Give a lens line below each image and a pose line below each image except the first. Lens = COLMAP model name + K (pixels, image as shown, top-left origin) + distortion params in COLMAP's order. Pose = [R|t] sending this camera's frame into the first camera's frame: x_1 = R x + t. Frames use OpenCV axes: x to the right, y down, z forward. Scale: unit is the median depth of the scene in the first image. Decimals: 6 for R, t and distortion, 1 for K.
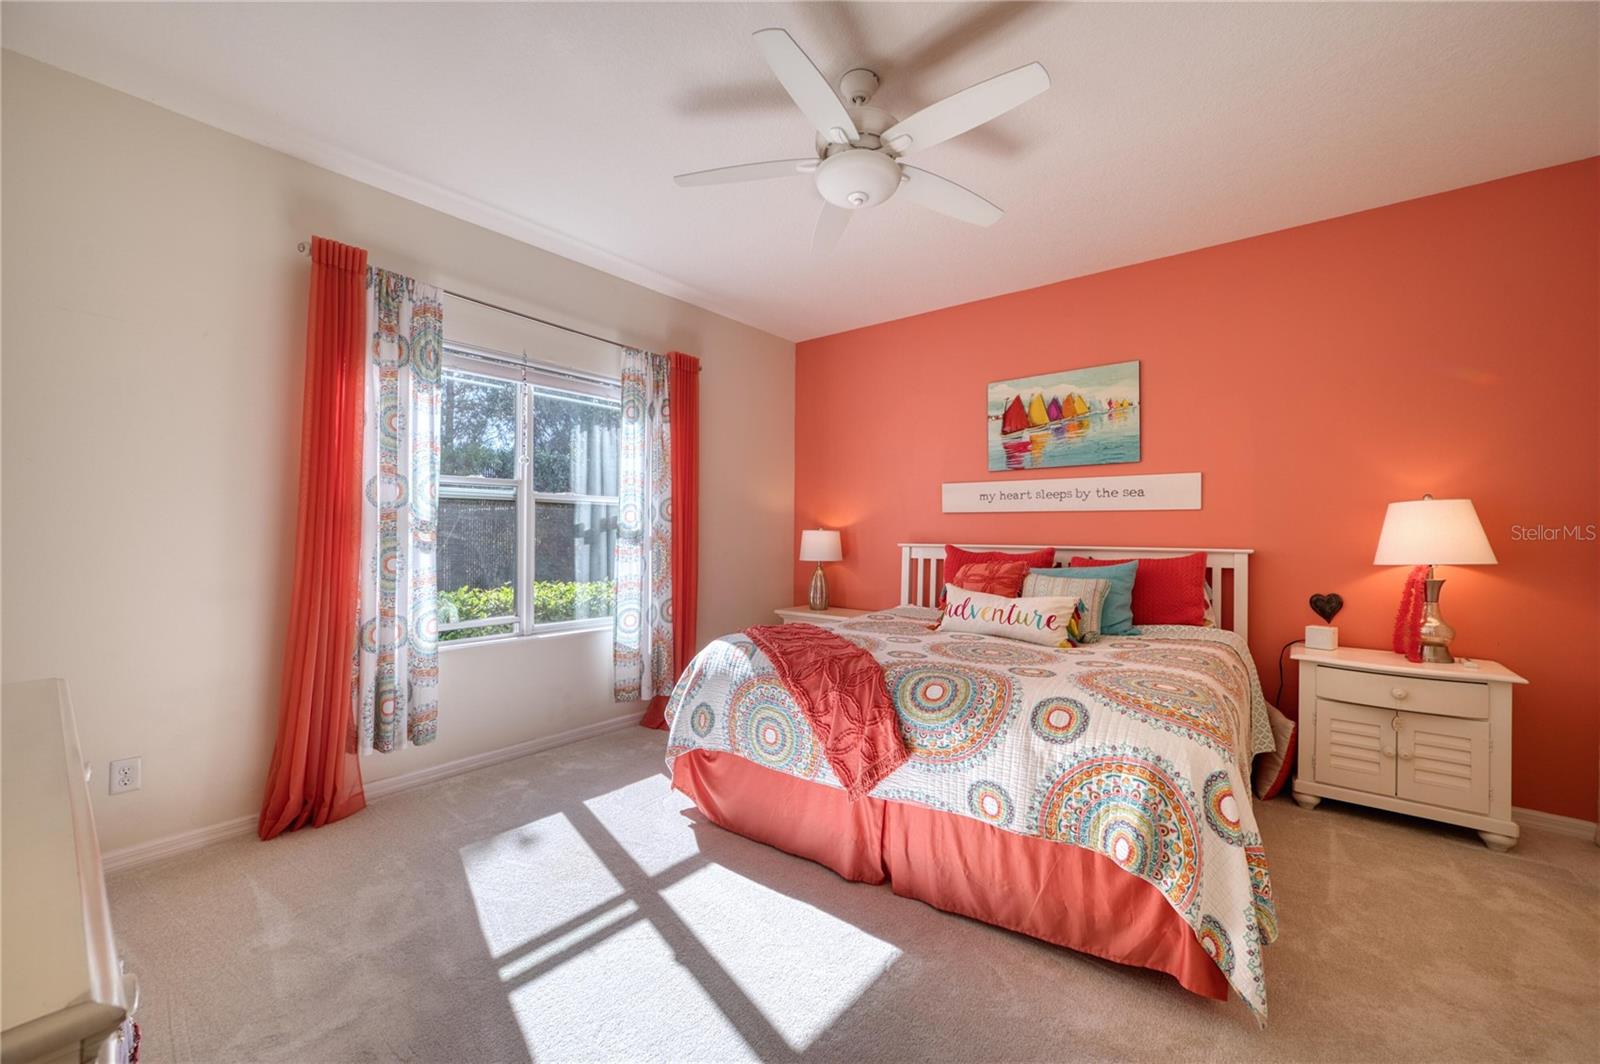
lens RADIAL K [[633.0, 0, 800.0], [0, 633.0, 532.0], [0, 0, 1]] dist [-0.000606, 0.000355]
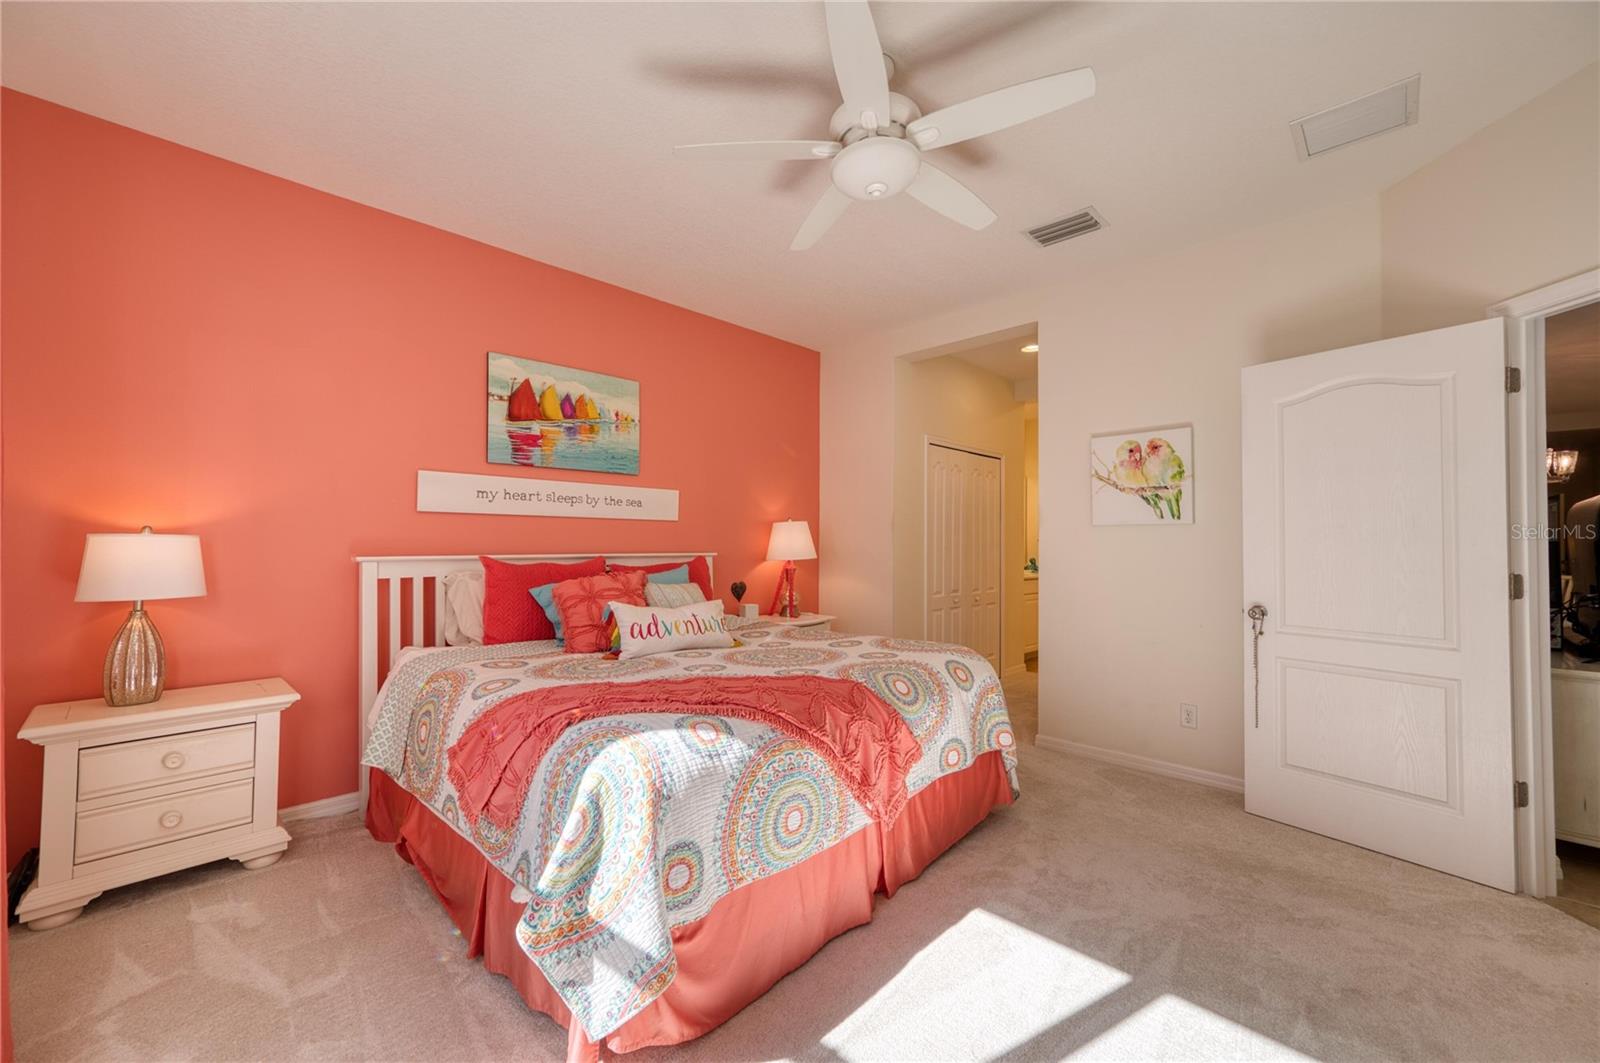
lens RADIAL K [[633.0, 0, 800.0], [0, 633.0, 531.5], [0, 0, 1]] dist [-0.000606, 0.000355]
pose [[0.097751, 0.012119, 0.995137, -0.484967], [-0.004077, 0.999922, -0.011777, -0.001883], [-0.995203, -0.002906, 0.097793, 0.575431]]
